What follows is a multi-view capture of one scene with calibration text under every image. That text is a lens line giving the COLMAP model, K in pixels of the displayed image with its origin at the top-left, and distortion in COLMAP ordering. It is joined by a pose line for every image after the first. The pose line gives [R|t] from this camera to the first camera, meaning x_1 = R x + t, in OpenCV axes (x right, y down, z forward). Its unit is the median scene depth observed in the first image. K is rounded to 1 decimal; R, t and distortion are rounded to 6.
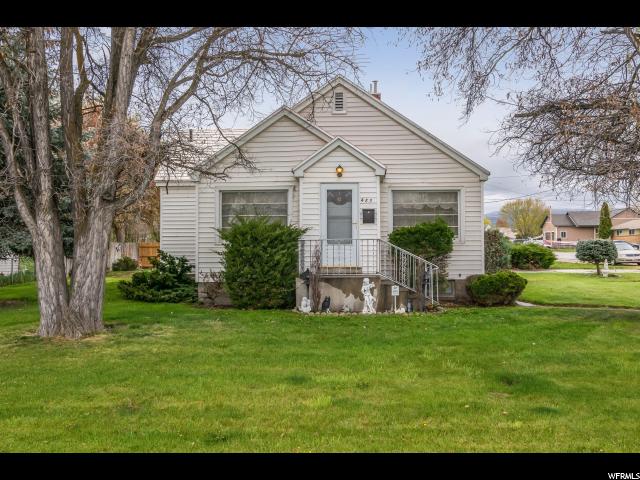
lens RADIAL K [[569.0, 0, 320.0], [0, 569.0, 240.0], [0, 0, 1]] dist [0.000463, 0.002990]
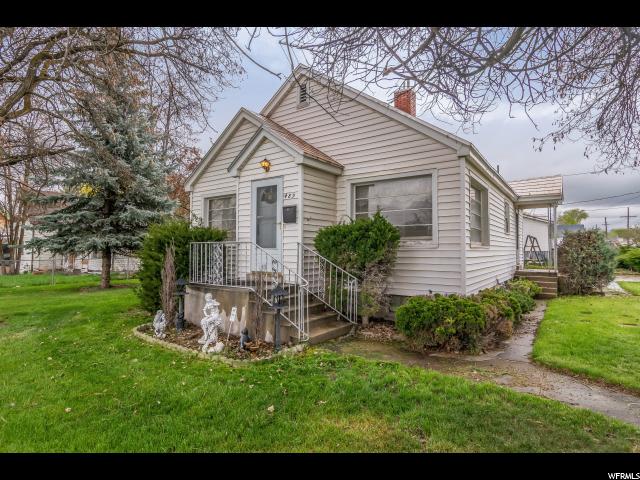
lens RADIAL K [[353.8, 0, 321.6], [0, 353.8, 238.7], [0, 0, 1]] dist [-0.001608, -0.000953]
pose [[0.835520, -0.013065, -0.549305, 0.402732], [-0.004130, 0.999540, -0.030056, 0.008512], [0.549445, 0.027381, 0.835081, 0.594437]]
